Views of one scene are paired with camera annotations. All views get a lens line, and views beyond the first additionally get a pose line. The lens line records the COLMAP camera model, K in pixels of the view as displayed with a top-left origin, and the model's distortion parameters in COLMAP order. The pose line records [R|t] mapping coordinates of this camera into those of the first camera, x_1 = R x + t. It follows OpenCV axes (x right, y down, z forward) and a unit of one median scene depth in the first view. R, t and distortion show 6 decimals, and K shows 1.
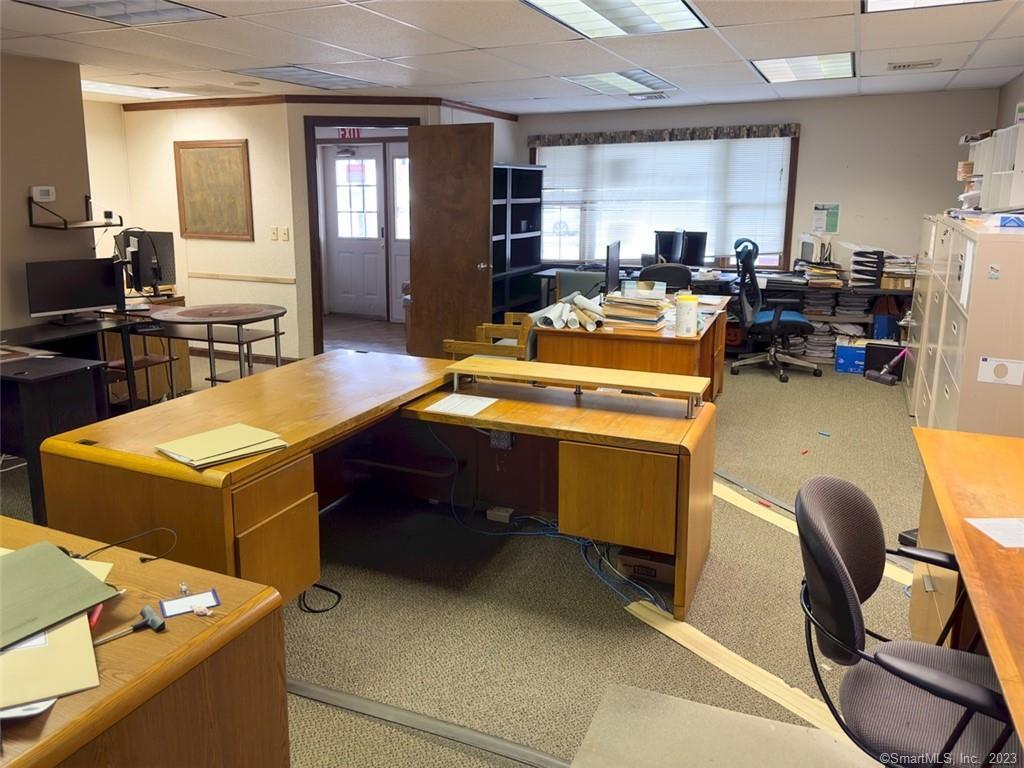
lens RADIAL K [[802.3, 0, 469.3], [0, 802.3, 342.6], [0, 0, 1]] dist [0.186071, -0.273553]
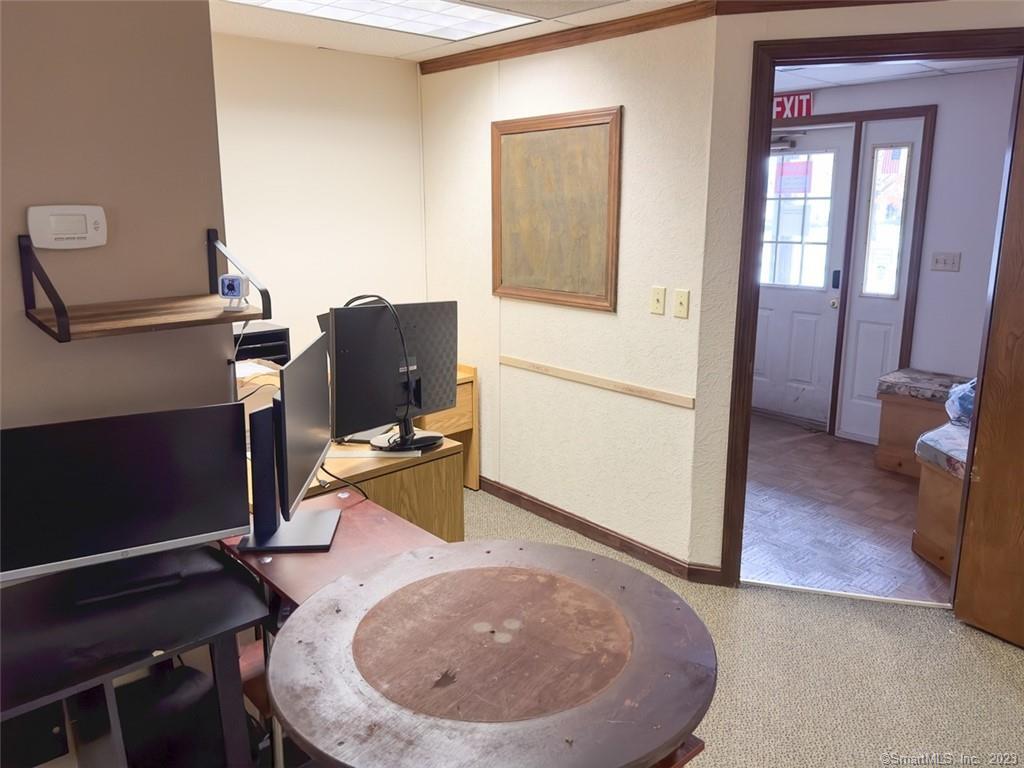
lens RADIAL K [[768.9, 0, 516.4], [0, 768.9, 354.0], [0, 0, 1]] dist [0.048447, -0.009411]
pose [[0.926896, 0.075567, -0.367631, -0.142865], [-0.073078, 0.997111, 0.020709, -0.102295], [0.368134, 0.007671, 0.929741, 0.526134]]
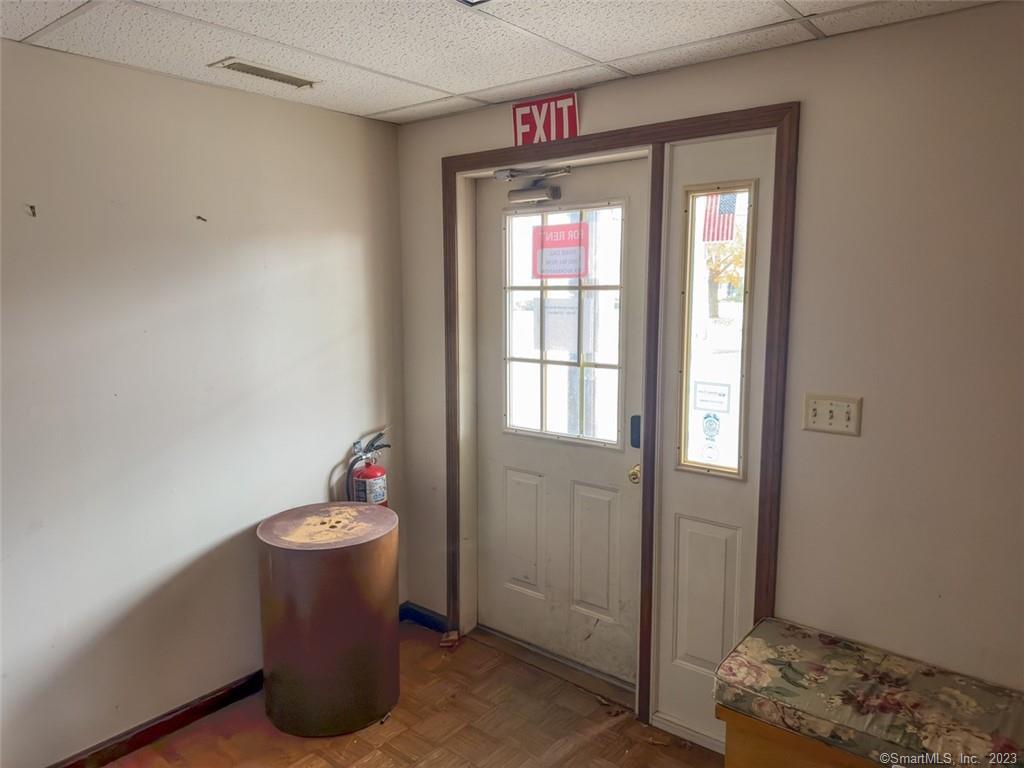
lens RADIAL K [[709.0, 0, 498.7], [0, 709.0, 386.9], [0, 0, 1]] dist [0.123226, -0.140278]
pose [[0.967082, 0.033279, -0.252281, -0.115306], [-0.045155, 0.998120, -0.041434, -0.181622], [0.250428, 0.051461, 0.966767, 0.923951]]
